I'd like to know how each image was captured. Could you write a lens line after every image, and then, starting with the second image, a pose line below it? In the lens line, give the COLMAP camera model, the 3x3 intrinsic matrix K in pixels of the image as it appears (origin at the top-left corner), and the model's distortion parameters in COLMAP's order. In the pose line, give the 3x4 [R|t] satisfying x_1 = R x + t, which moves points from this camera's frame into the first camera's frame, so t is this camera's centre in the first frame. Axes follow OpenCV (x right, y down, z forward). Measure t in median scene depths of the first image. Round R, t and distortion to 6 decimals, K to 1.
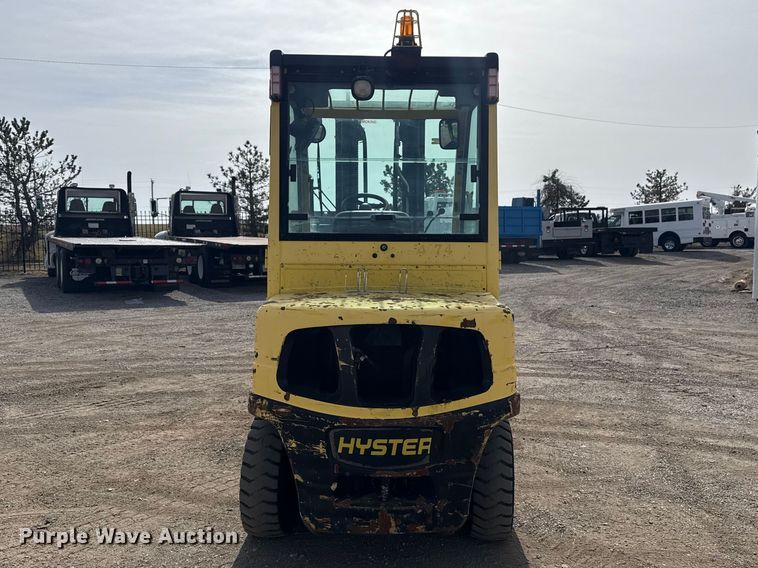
lens RADIAL K [[654.8, 0, 387.9], [0, 654.8, 282.9], [0, 0, 1]] dist [0.128338, -0.234289]
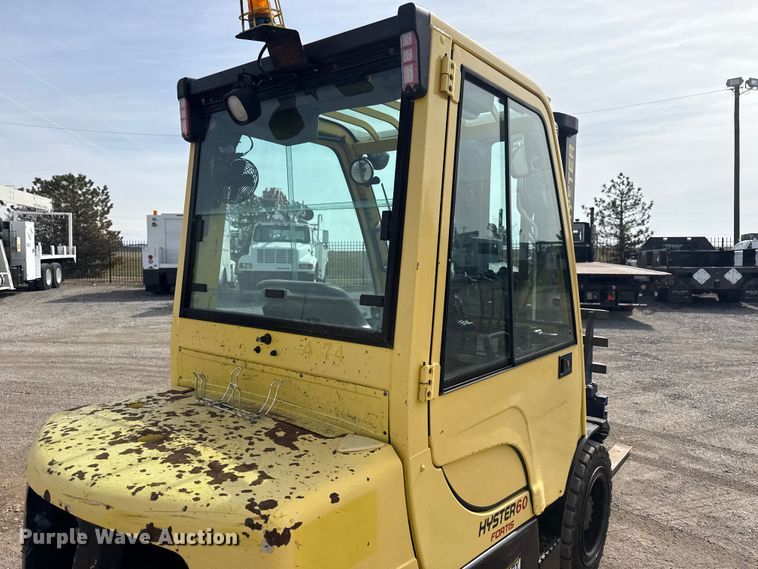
lens RADIAL K [[534.7, 0, 382.6], [0, 534.7, 280.5], [0, 0, 1]] dist [0.094836, -0.136176]
pose [[0.778508, 0.037002, -0.626543, 0.120308], [-0.052432, 0.998605, -0.006175, -0.032830], [0.625440, 0.037659, 0.779363, 0.181752]]
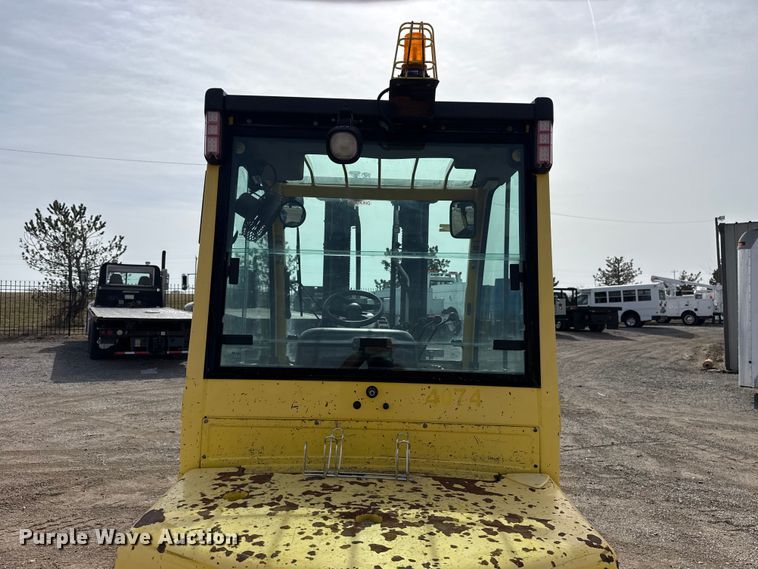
lens RADIAL K [[534.7, 0, 382.6], [0, 534.7, 280.5], [0, 0, 1]] dist [0.094836, -0.136176]
pose [[0.999769, 0.018836, -0.010329, 0.002007], [-0.019900, 0.993156, -0.115084, -0.028456], [0.008090, 0.115263, 0.993302, 0.136054]]
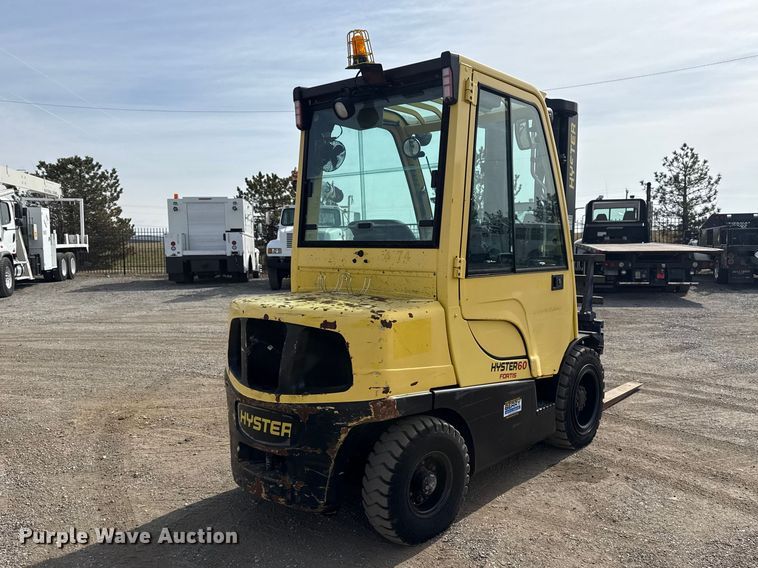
lens RADIAL K [[615.0, 0, 395.8], [0, 615.0, 304.2], [0, 0, 1]] dist [0.134162, -0.233364]
pose [[0.757104, 0.058621, -0.650659, 0.200175], [-0.040958, 0.998266, 0.042280, -0.004353], [0.652010, -0.005361, 0.758192, 0.073582]]
